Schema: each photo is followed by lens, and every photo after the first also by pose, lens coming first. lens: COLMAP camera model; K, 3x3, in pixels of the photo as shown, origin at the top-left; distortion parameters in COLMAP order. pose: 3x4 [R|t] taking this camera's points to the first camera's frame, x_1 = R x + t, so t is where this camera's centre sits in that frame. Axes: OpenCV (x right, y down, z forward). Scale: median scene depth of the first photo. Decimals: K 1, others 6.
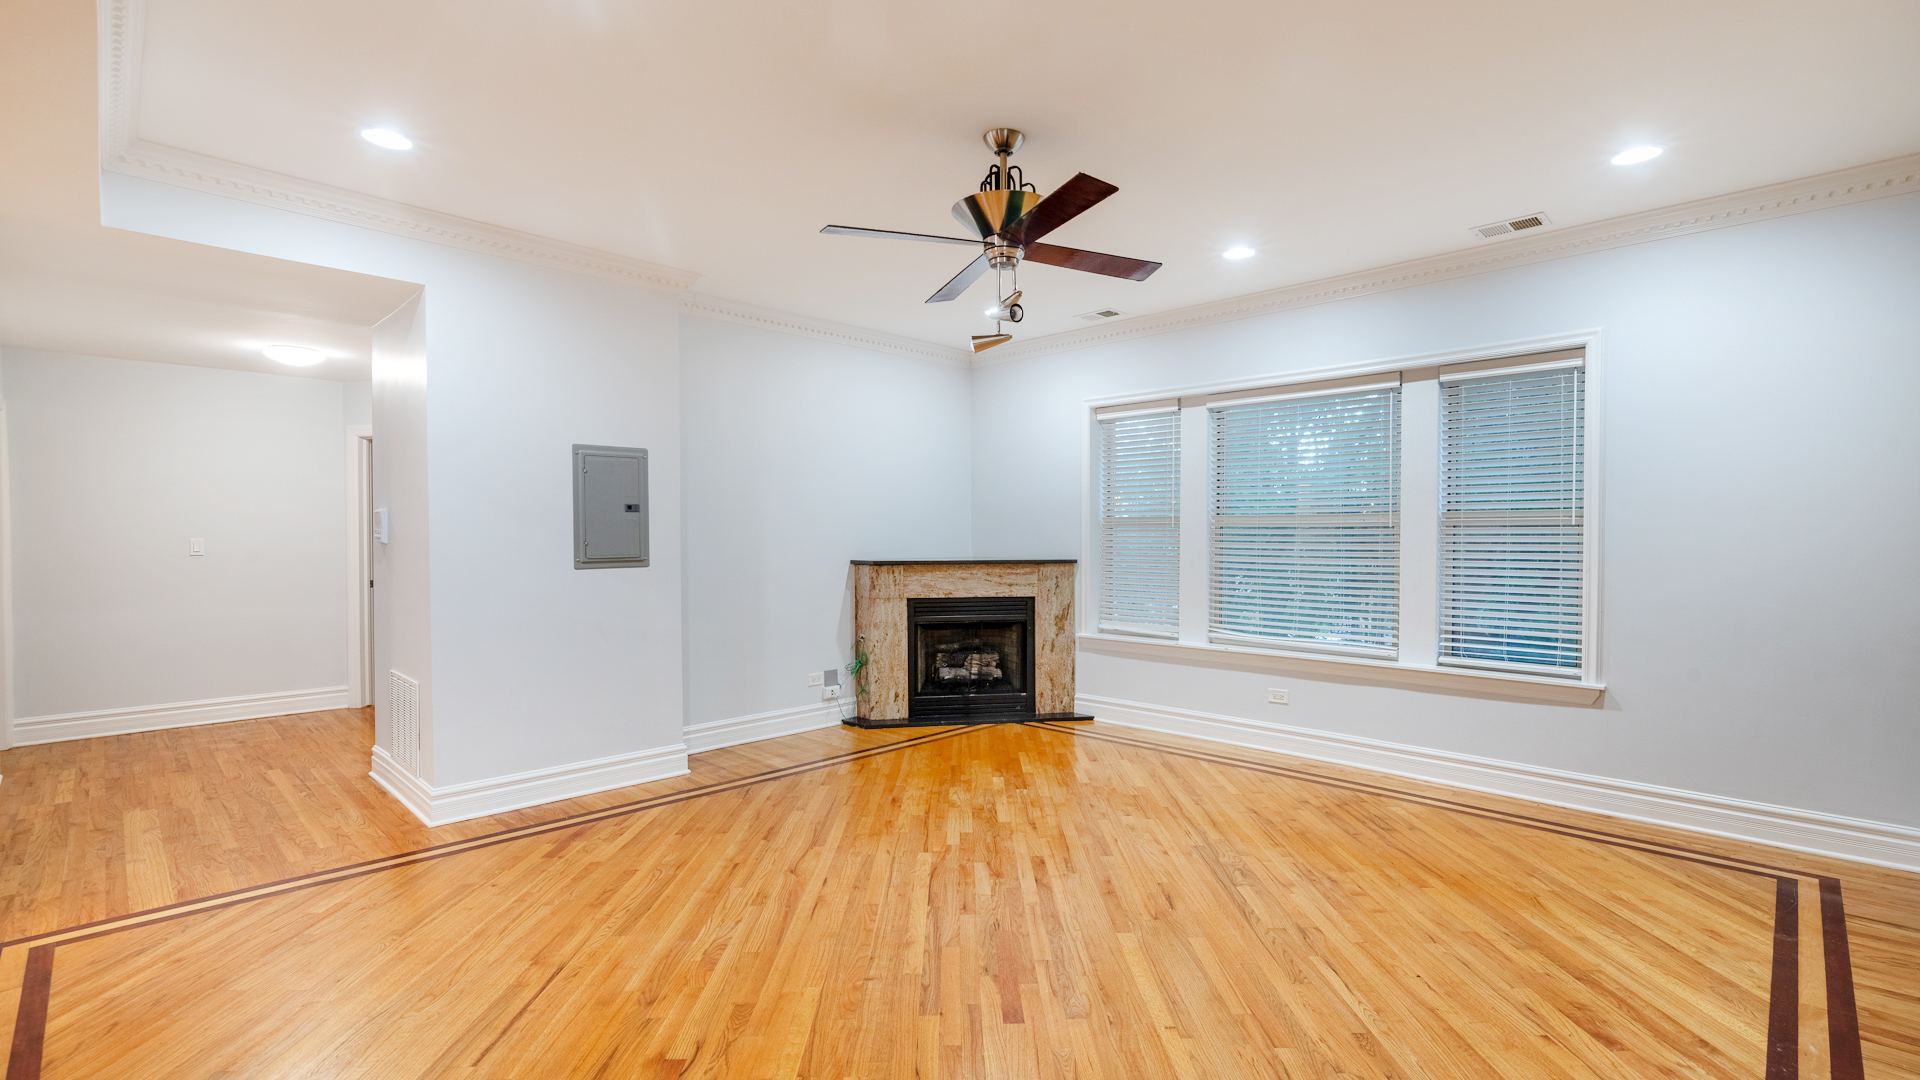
lens RADIAL K [[838.7, 0, 977.8], [0, 838.7, 541.1], [0, 0, 1]] dist [-0.001831, 0.000260]
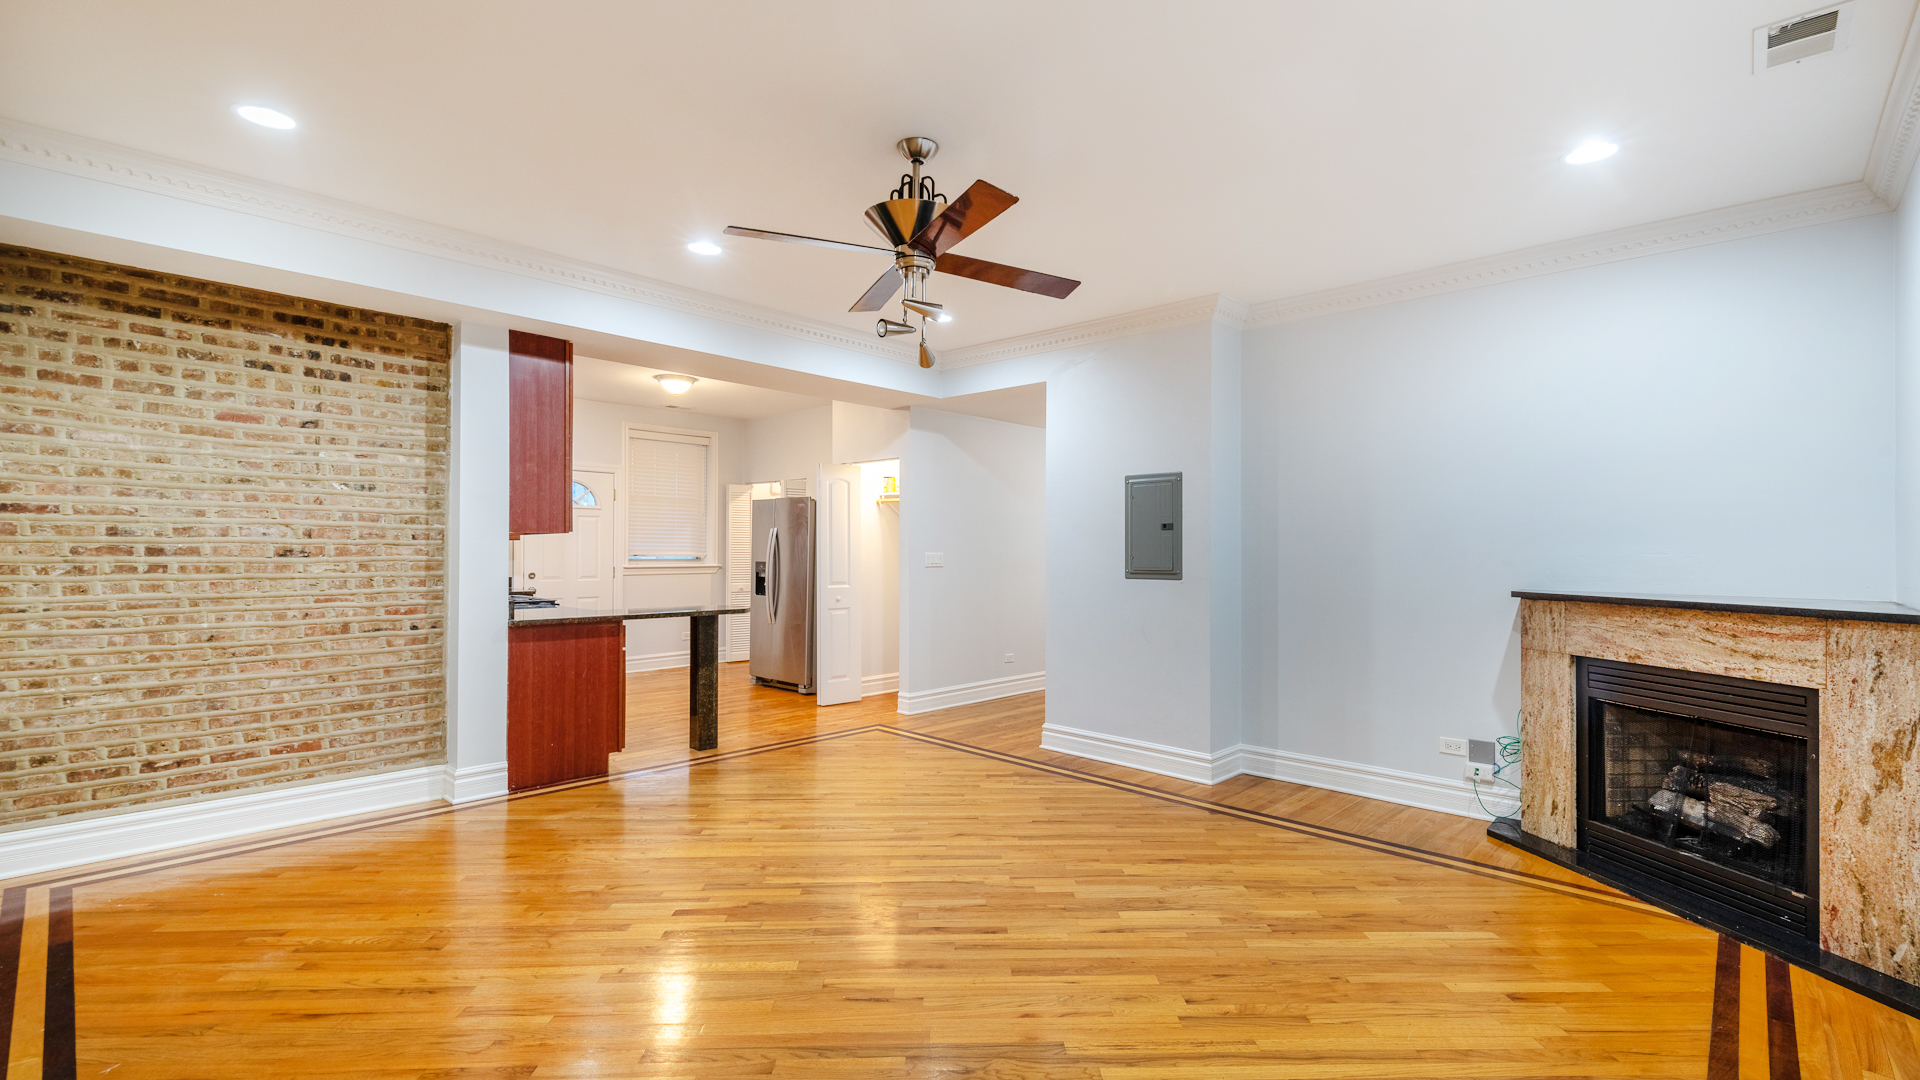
lens RADIAL K [[838.7, 0, 980.1], [0, 838.7, 543.1], [0, 0, 1]] dist [-0.001831, 0.000260]
pose [[0.025035, -0.007401, -0.999659, 0.526987], [-0.013528, 0.999879, -0.007742, -0.004282], [0.999595, 0.013717, 0.024931, 0.543894]]
